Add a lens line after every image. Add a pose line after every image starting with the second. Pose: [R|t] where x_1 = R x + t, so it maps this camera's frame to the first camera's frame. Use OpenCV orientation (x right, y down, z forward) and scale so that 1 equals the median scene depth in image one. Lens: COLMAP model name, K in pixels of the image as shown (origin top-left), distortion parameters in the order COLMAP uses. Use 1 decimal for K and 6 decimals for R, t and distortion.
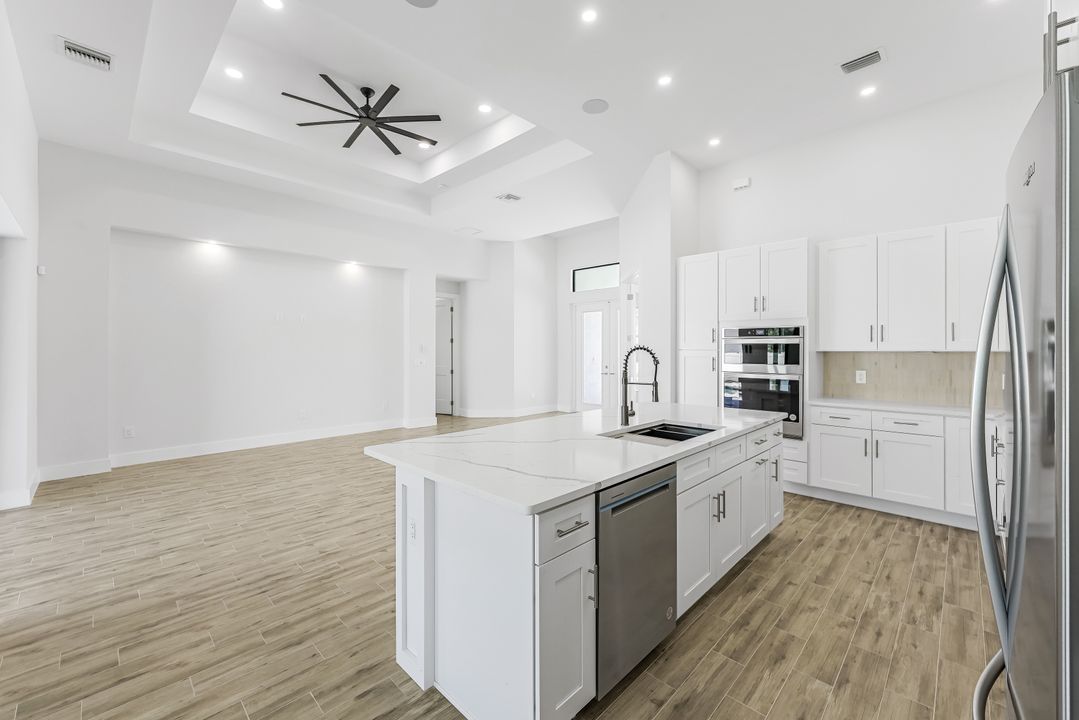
lens RADIAL K [[435.3, 0, 541.1], [0, 435.3, 352.3], [0, 0, 1]] dist [0.001101, 0.000604]
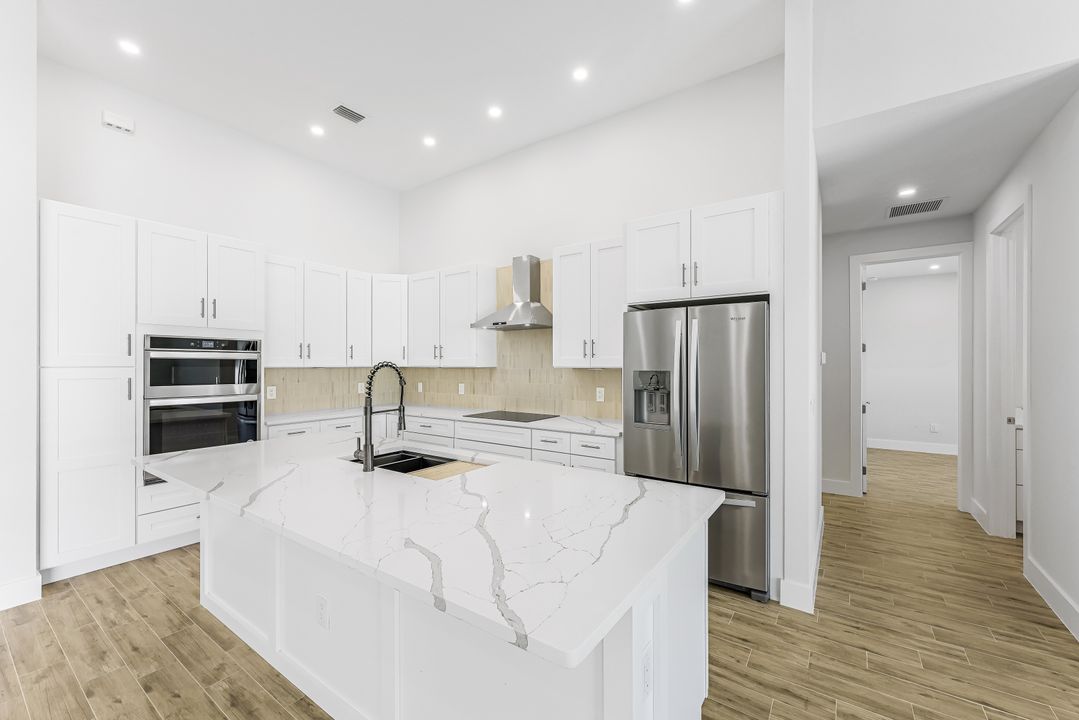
lens RADIAL K [[435.3, 0, 536.5], [0, 435.3, 362.4], [0, 0, 1]] dist [0.001101, 0.000604]
pose [[-0.149803, 0.005181, 0.988702, -0.517011], [0.004491, 0.999980, -0.004560, -0.010039], [-0.988706, 0.003757, -0.149823, 0.736066]]
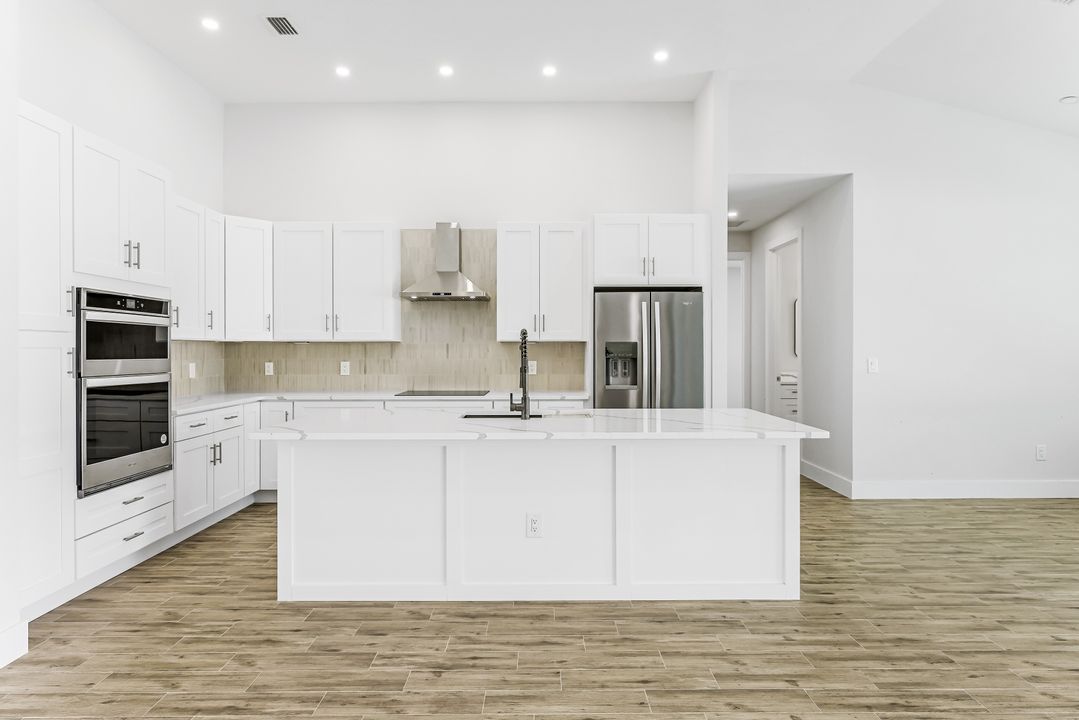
lens RADIAL K [[613.3, 0, 536.9], [0, 613.3, 347.5], [0, 0, 1]] dist [-0.003495, 0.000903]
pose [[-0.690684, 0.004882, 0.723140, -0.640137], [0.004799, 0.999986, -0.002167, 0.022191], [-0.723141, 0.001974, -0.690698, 1.634298]]
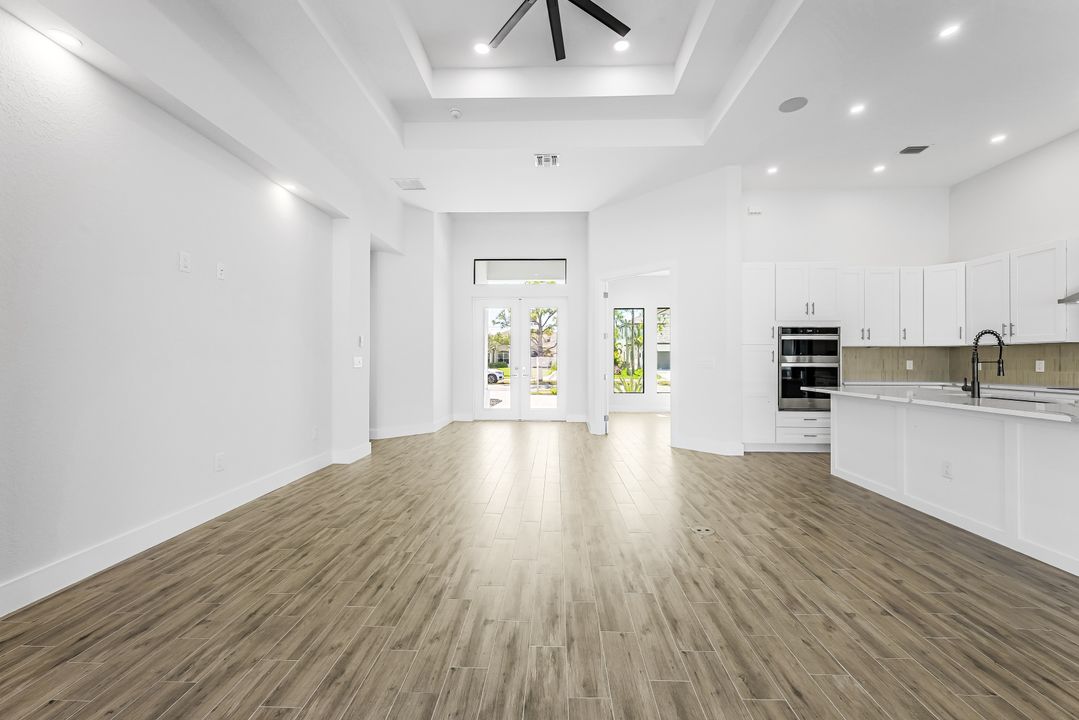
lens RADIAL K [[435.3, 0, 545.9], [0, 435.3, 352.3], [0, 0, 1]] dist [0.001101, 0.000604]
pose [[0.738867, 0.015071, 0.673683, -1.292597], [-0.000881, 0.999771, -0.021400, 0.062807], [-0.673851, 0.015219, 0.738711, 0.807813]]
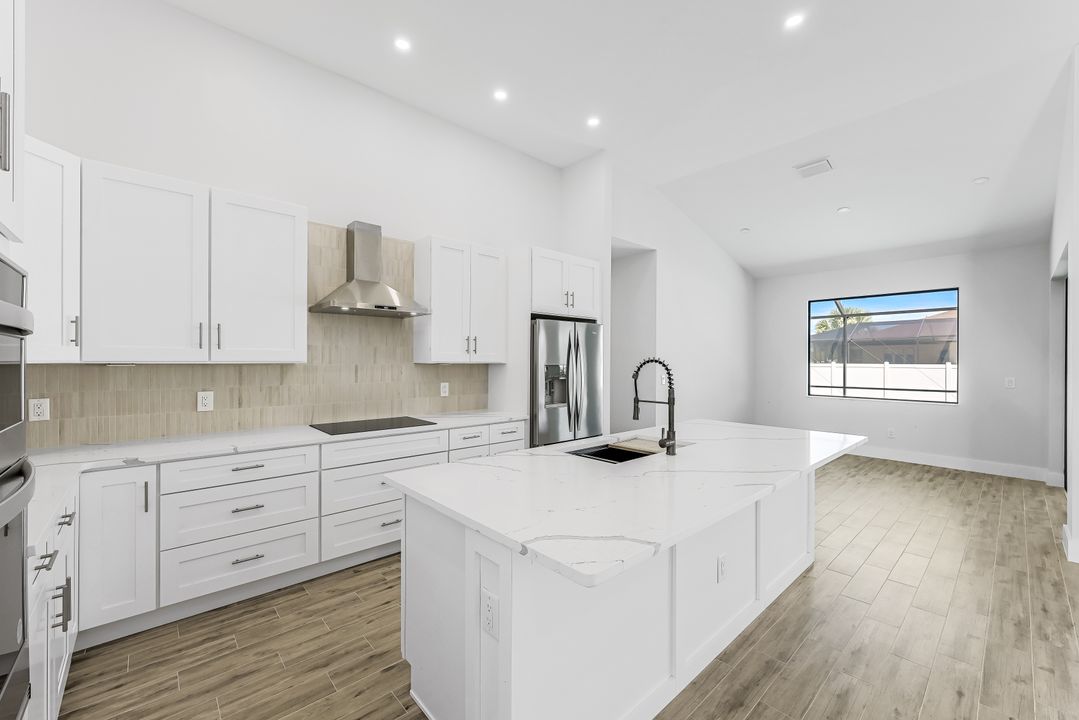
lens RADIAL K [[435.3, 0, 538.4], [0, 435.3, 359.1], [0, 0, 1]] dist [0.001101, 0.000604]
pose [[-0.997617, -0.002365, 0.068955, 0.345080], [-0.002399, 0.999997, -0.000410, -0.011749], [-0.068953, -0.000574, -0.997620, 1.637619]]
